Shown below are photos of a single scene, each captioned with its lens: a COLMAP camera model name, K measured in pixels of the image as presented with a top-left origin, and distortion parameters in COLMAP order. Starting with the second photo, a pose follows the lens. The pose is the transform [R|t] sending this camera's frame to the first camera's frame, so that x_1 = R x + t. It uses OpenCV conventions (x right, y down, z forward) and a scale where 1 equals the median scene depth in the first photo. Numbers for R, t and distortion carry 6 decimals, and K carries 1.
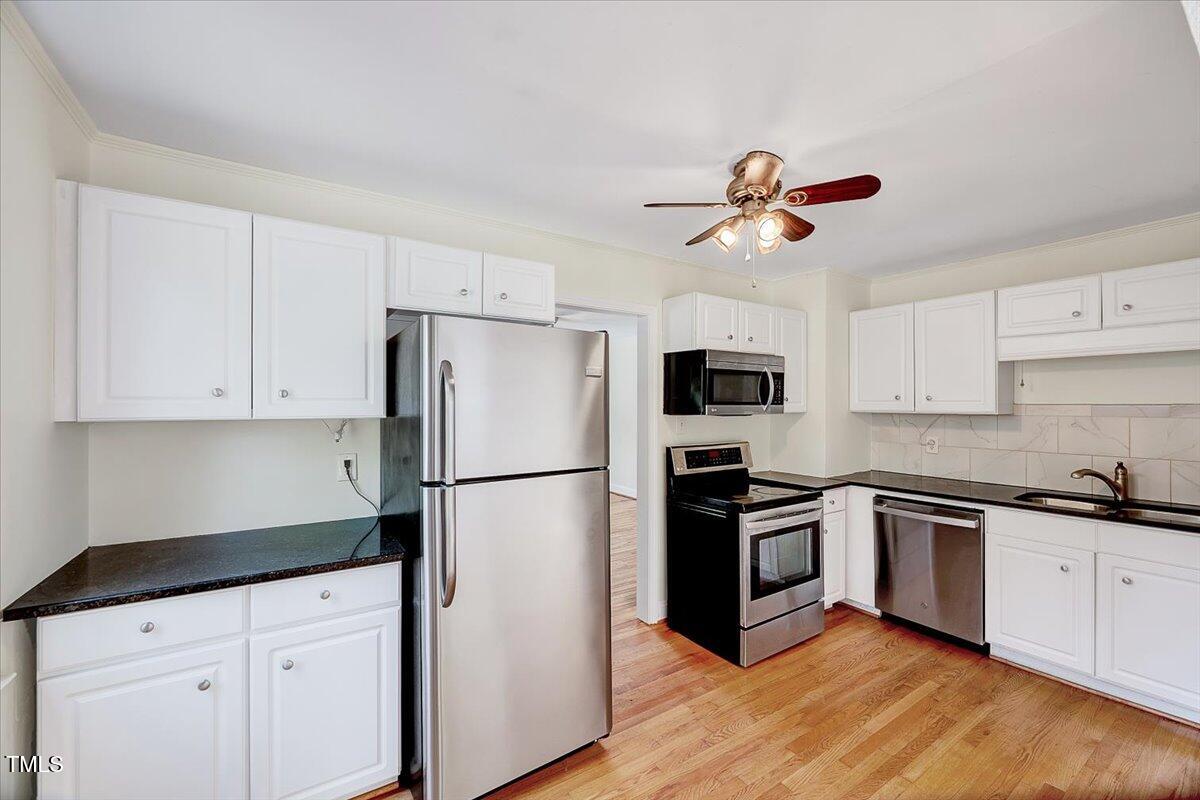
lens RADIAL K [[480.3, 0, 601.0], [0, 480.3, 403.4], [0, 0, 1]] dist [-0.013639, 0.001456]
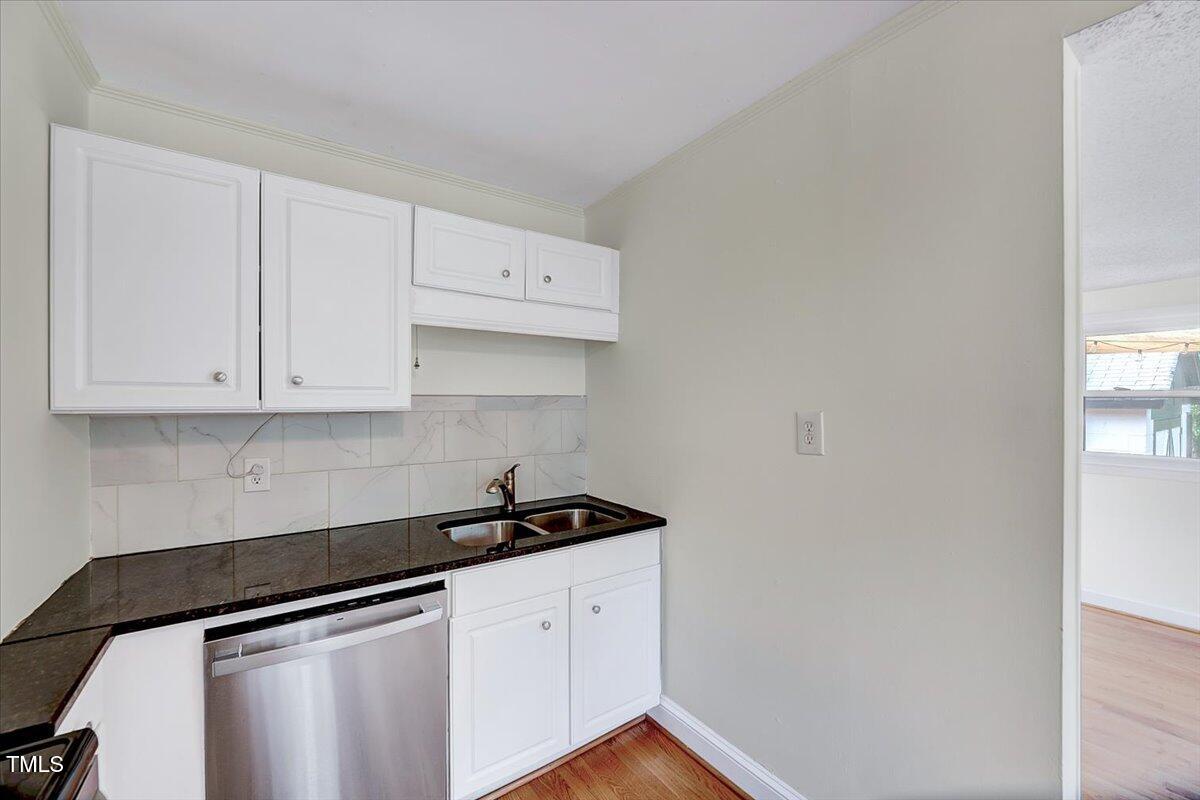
lens RADIAL K [[480.3, 0, 600.4], [0, 480.3, 403.7], [0, 0, 1]] dist [-0.013639, 0.001456]
pose [[-0.021686, -0.003484, 0.999759, 0.210520], [0.000329, 0.999994, 0.003492, 0.011566], [-0.999765, 0.000404, -0.021685, 0.753124]]
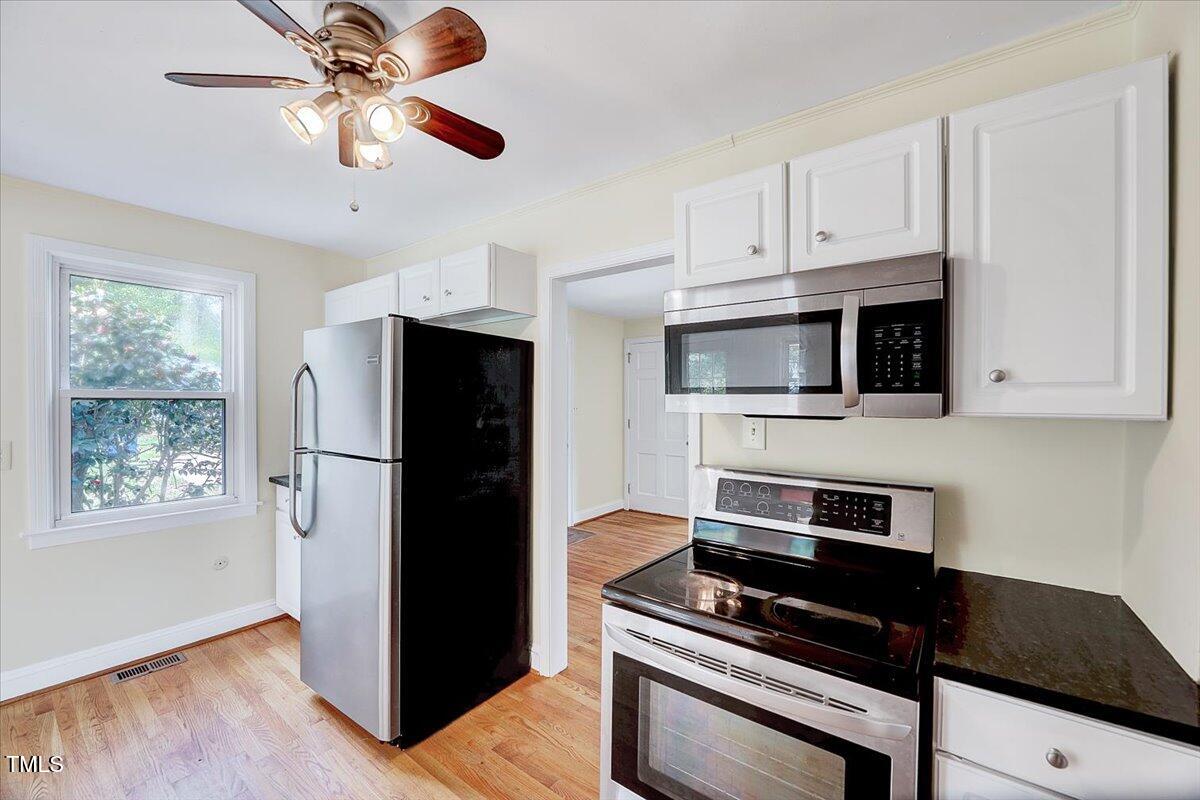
lens RADIAL K [[480.3, 0, 600.1], [0, 480.3, 402.9], [0, 0, 1]] dist [-0.013639, 0.001456]
pose [[0.336463, 0.006492, -0.941674, 0.685688], [-0.000190, 0.999977, 0.006826, 0.009607], [0.941697, -0.002118, 0.336457, 0.722855]]
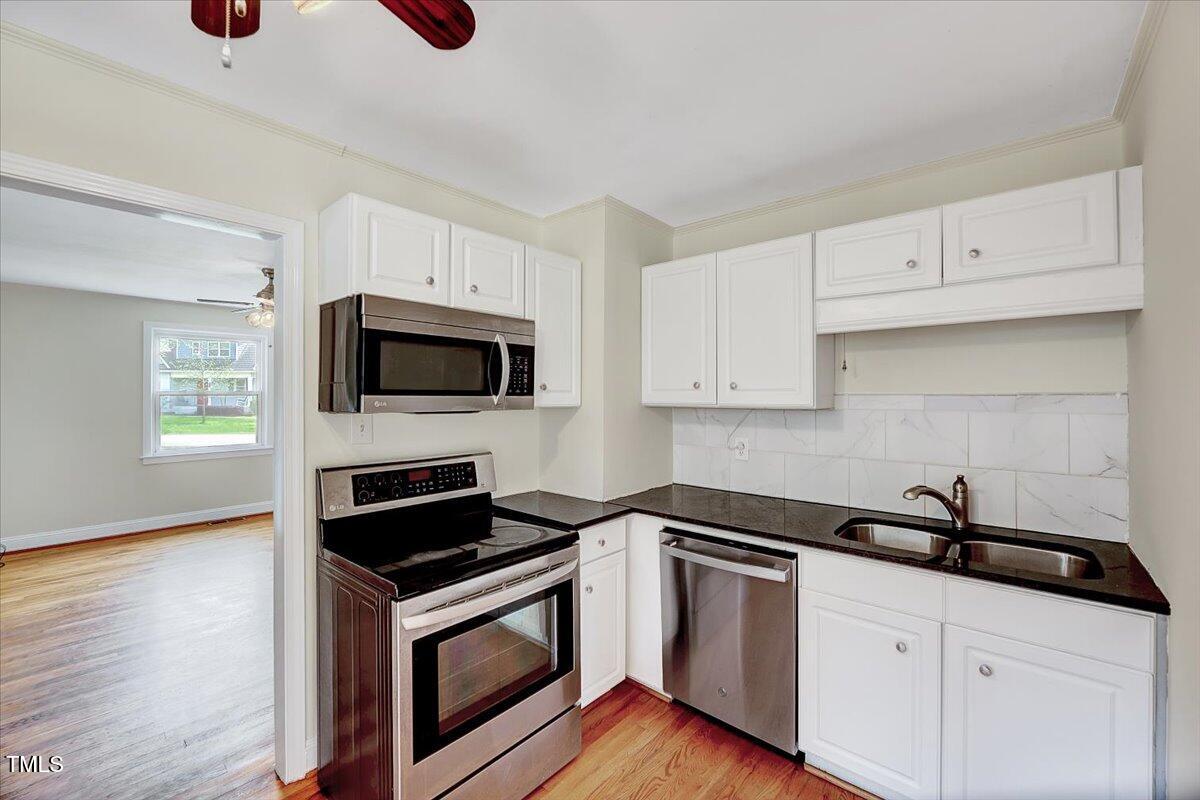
lens RADIAL K [[480.3, 0, 602.4], [0, 480.3, 394.7], [0, 0, 1]] dist [-0.013639, 0.001456]
pose [[0.964933, 0.001309, 0.262494, 0.332012], [-0.000951, 0.999998, -0.001489, 0.003518], [-0.262495, 0.001187, 0.964933, 0.385951]]
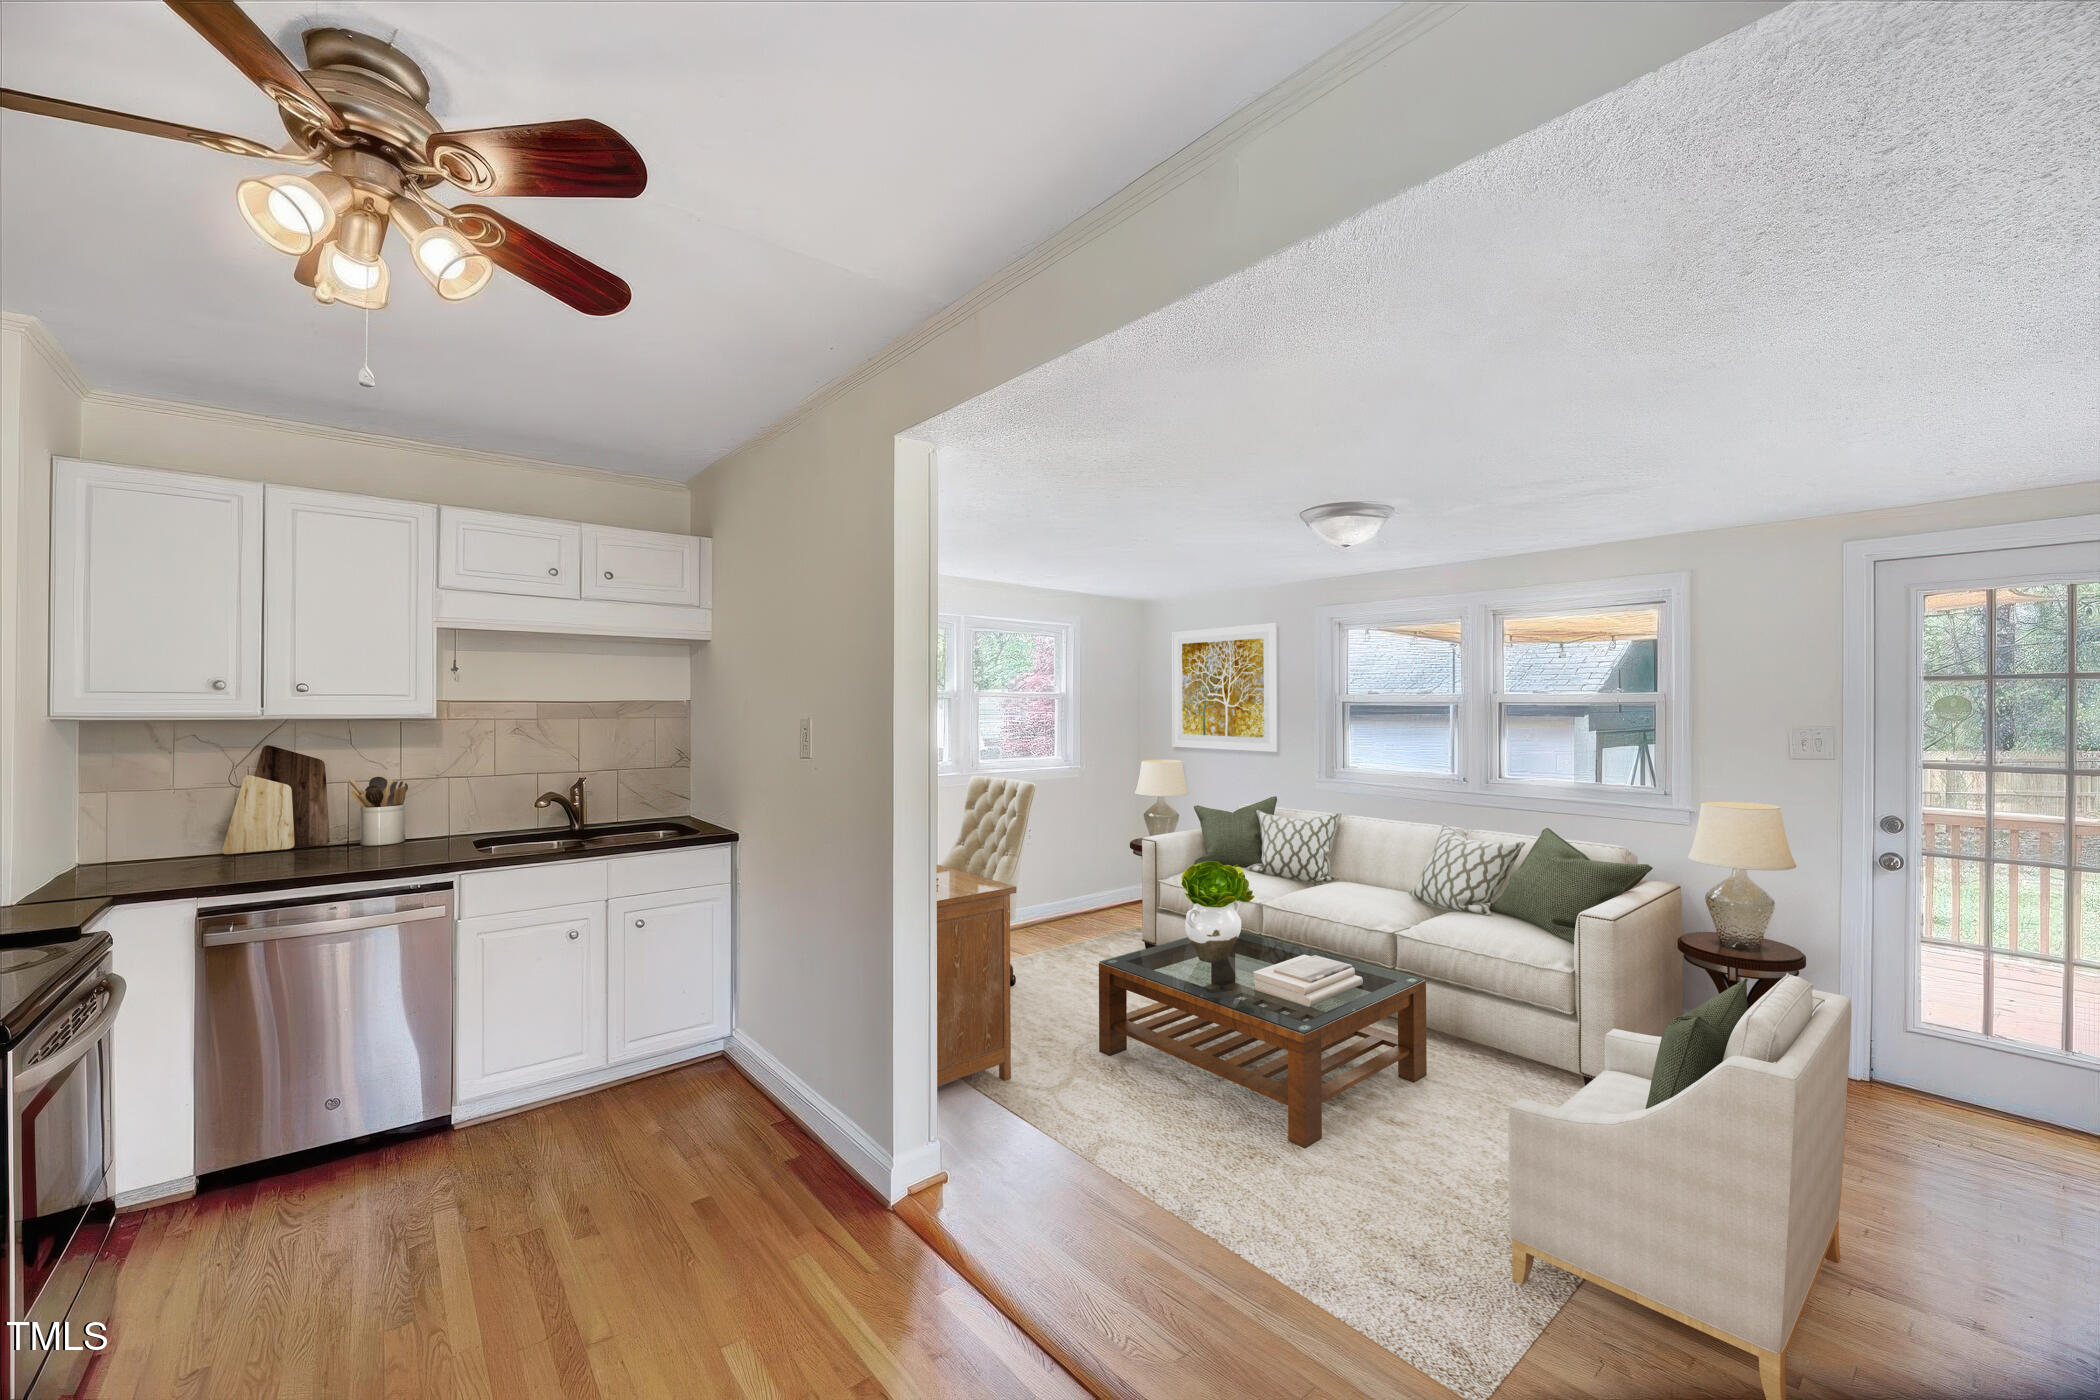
lens RADIAL K [[840.6, 0, 1053.9], [0, 840.6, 704.4], [0, 0, 1]] dist [-0.013639, 0.001456]
pose [[-0.111214, 0.005337, 0.993782, -0.269935], [-0.000666, 0.999985, -0.005445, 0.011239], [-0.993796, -0.001267, -0.111208, 0.347224]]
